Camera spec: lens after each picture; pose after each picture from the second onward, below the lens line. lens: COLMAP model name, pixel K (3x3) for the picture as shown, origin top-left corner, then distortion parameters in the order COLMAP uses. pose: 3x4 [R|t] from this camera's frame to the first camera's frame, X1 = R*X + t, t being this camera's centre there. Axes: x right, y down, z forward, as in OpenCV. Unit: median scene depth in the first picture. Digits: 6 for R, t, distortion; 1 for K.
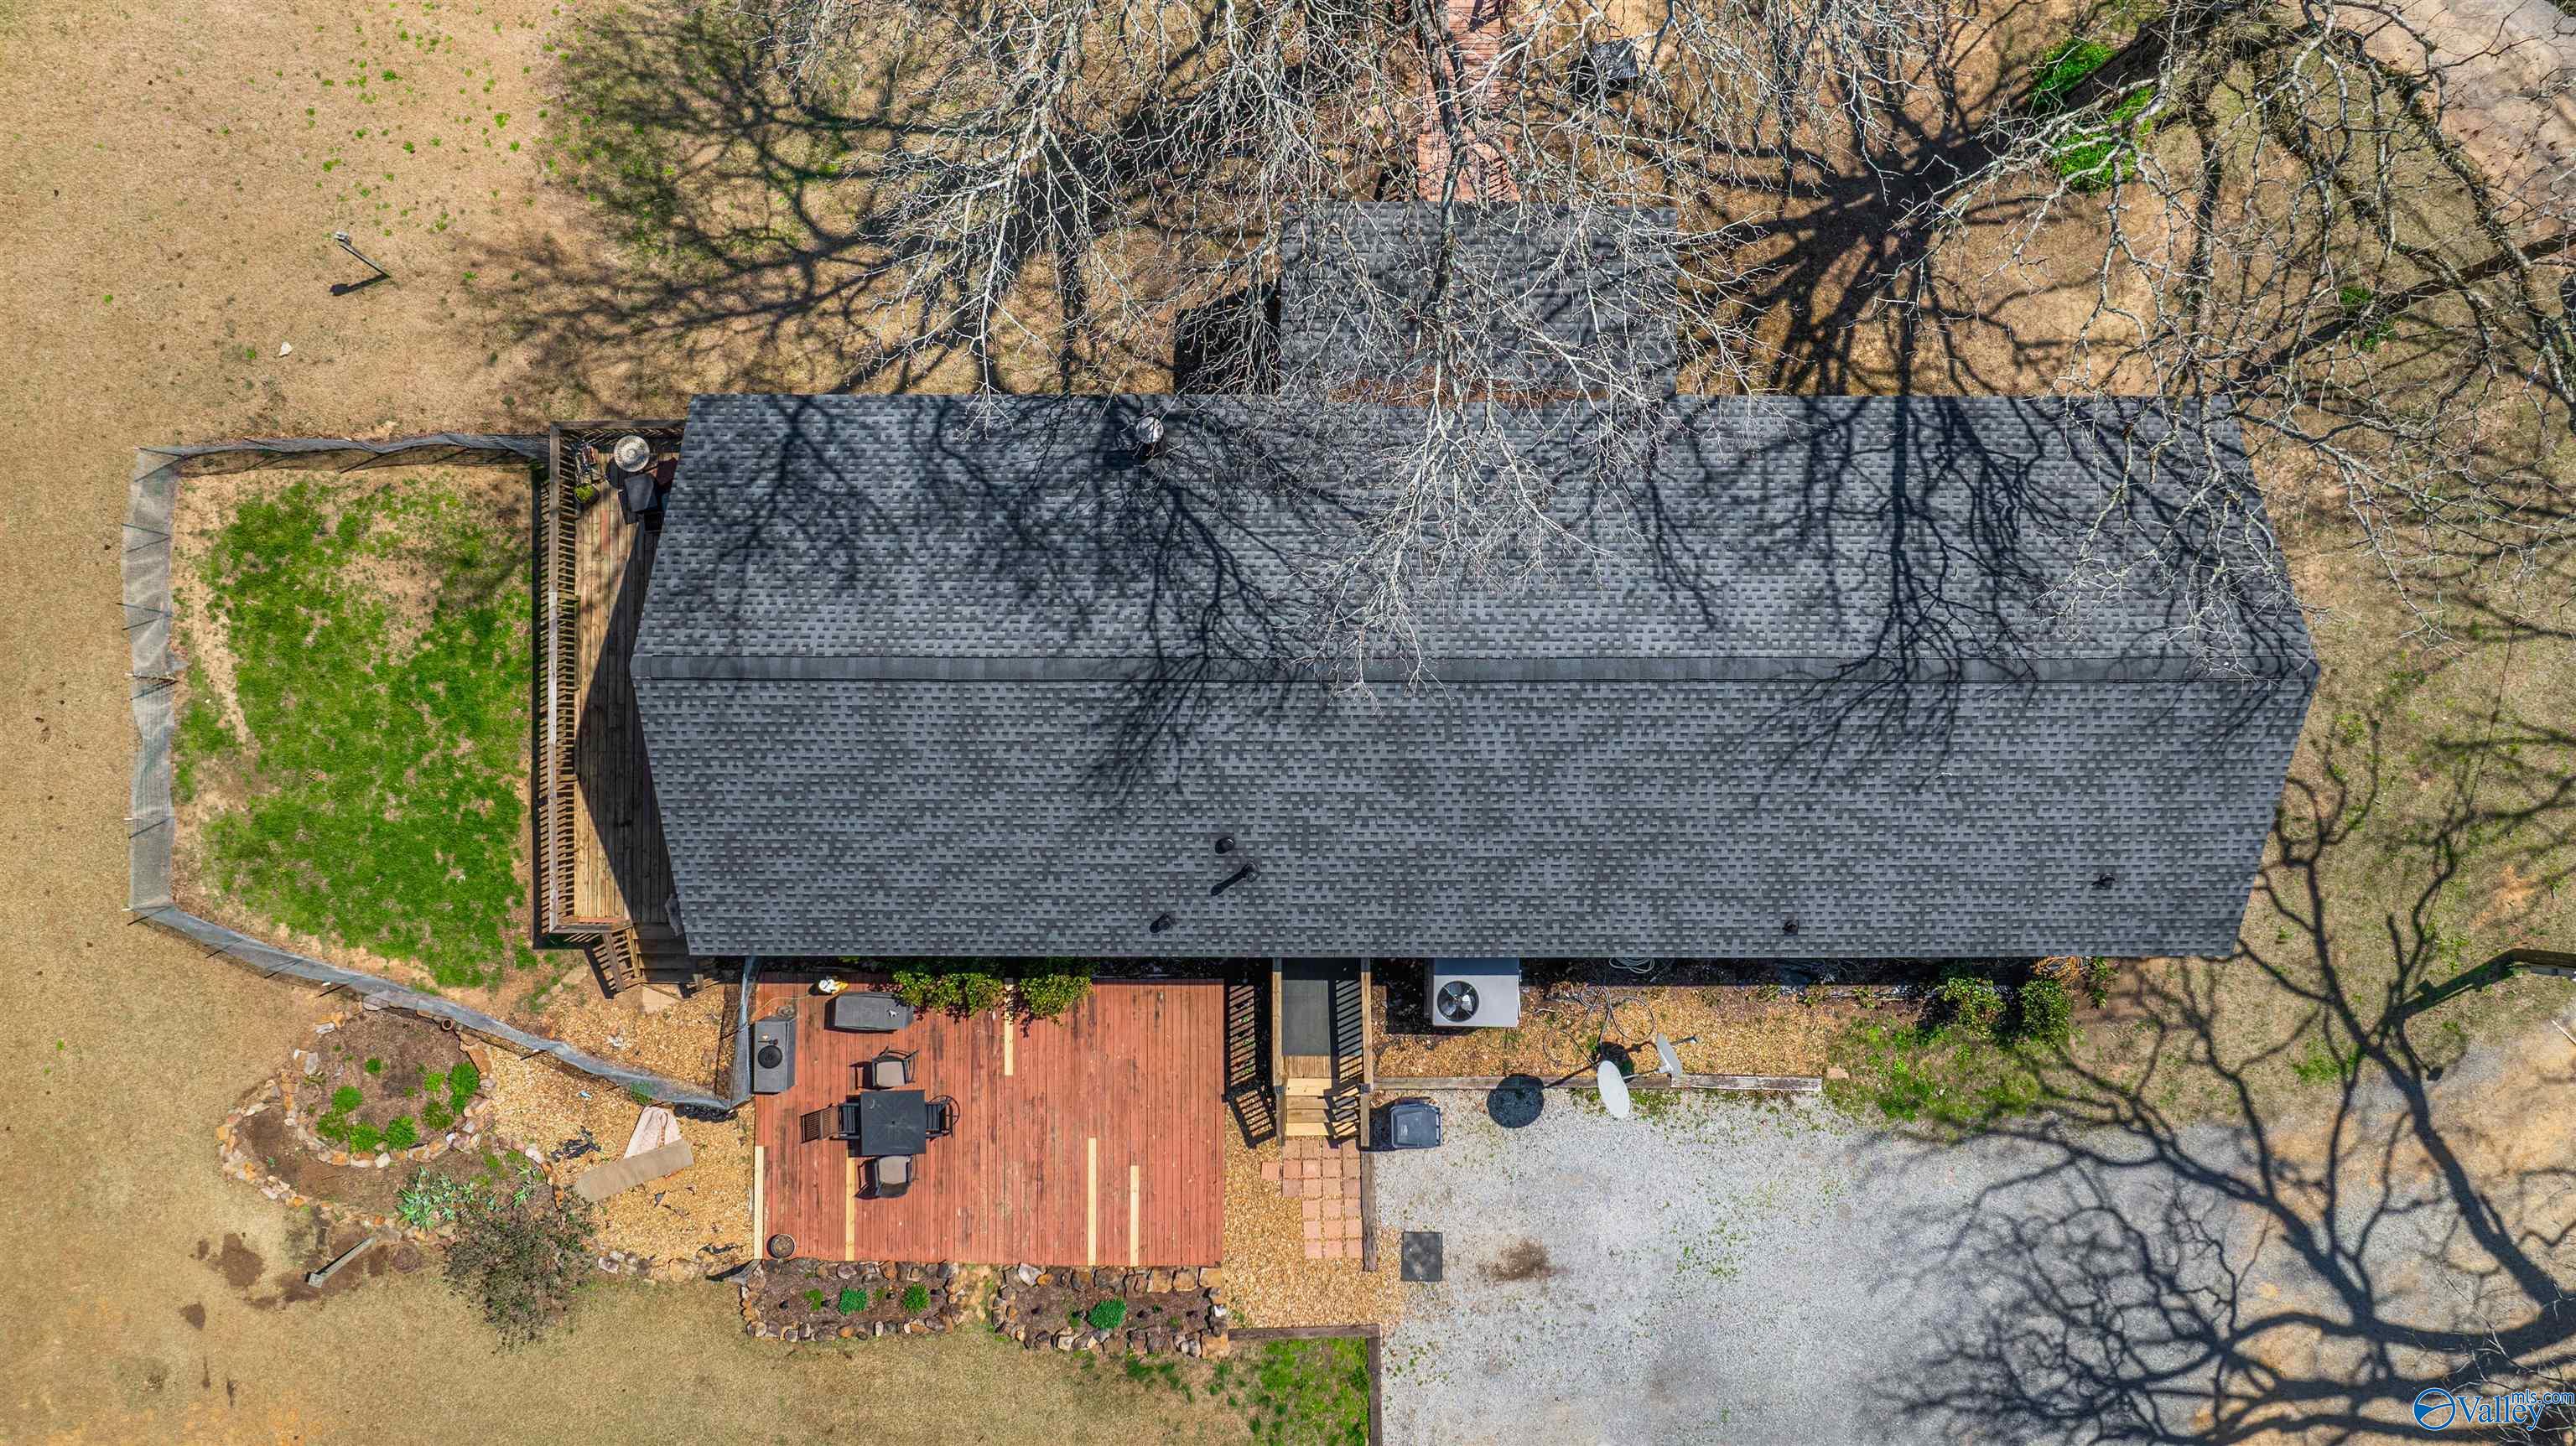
lens RADIAL K [[1800.4, 0, 1288.0], [0, 1800.4, 723.0], [0, 0, 1]] dist [-0.025349, 0.002109]
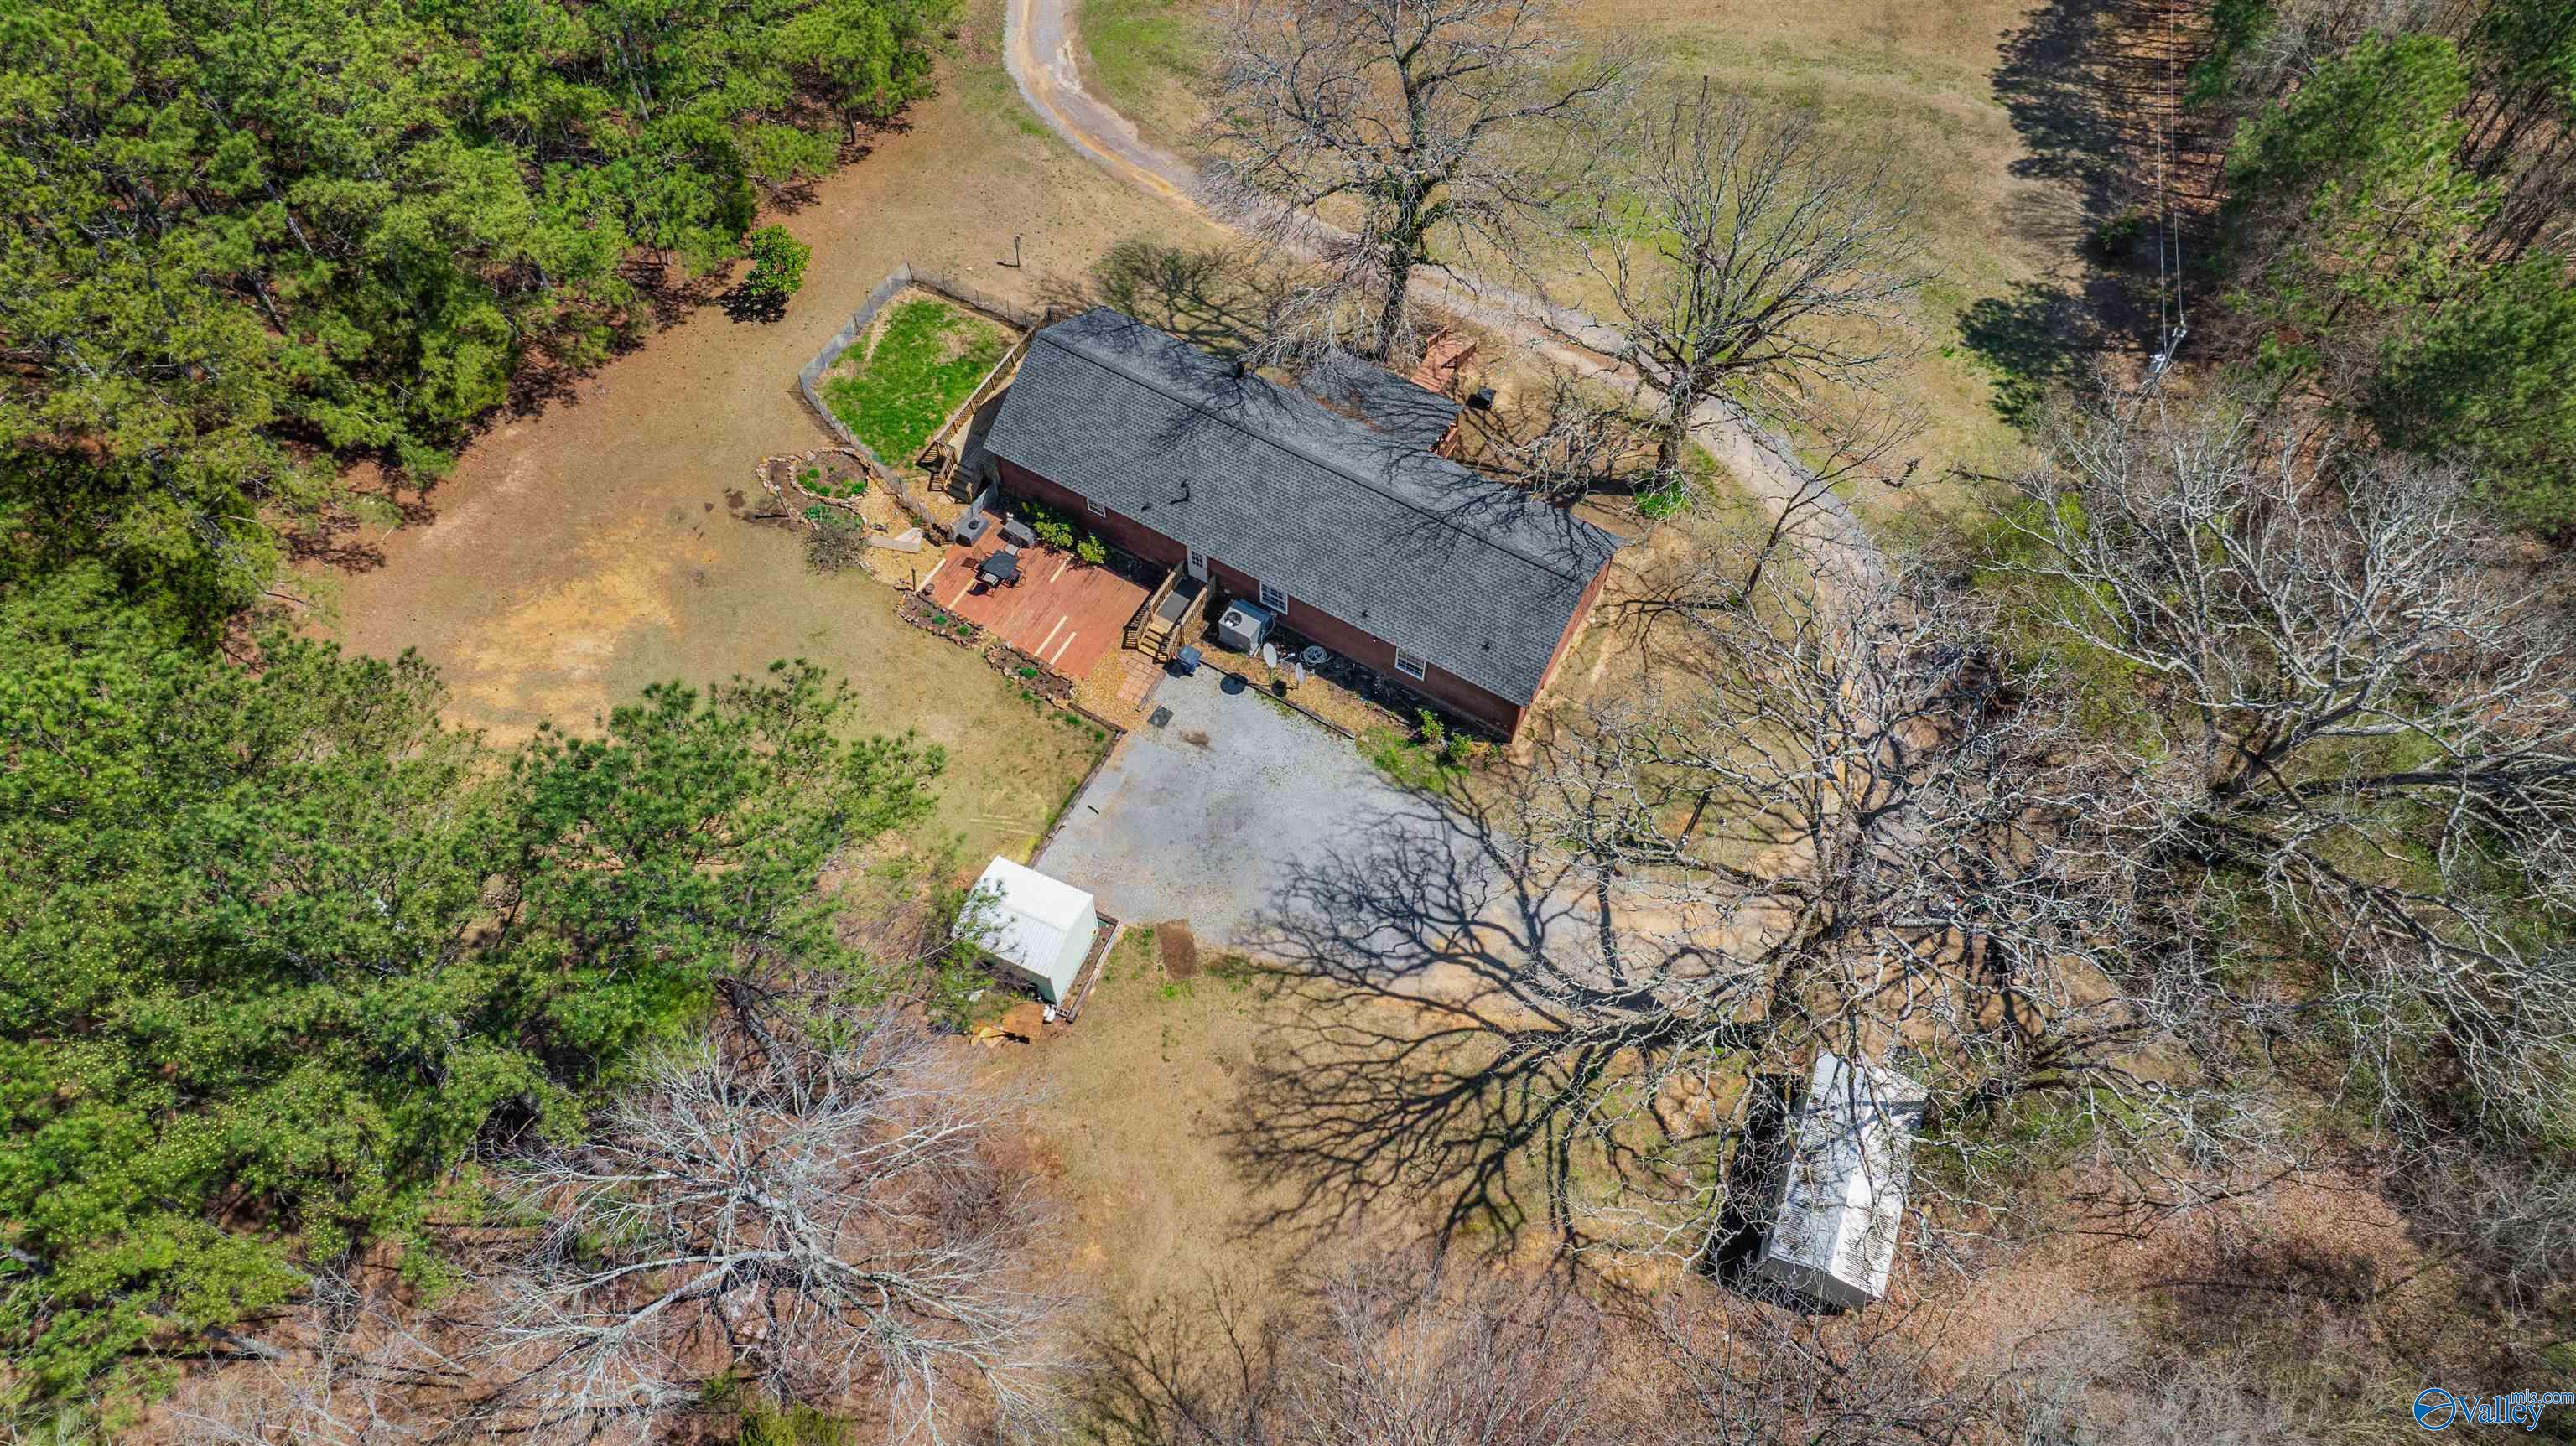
lens RADIAL K [[1800.4, 0, 1288.0], [0, 1800.4, 723.0], [0, 0, 1]] dist [-0.025349, 0.002109]
pose [[0.865540, 0.438412, -0.242147, 0.749504], [-0.500814, 0.752668, -0.427406, 1.170063], [-0.005123, 0.491208, 0.871027, -0.932164]]
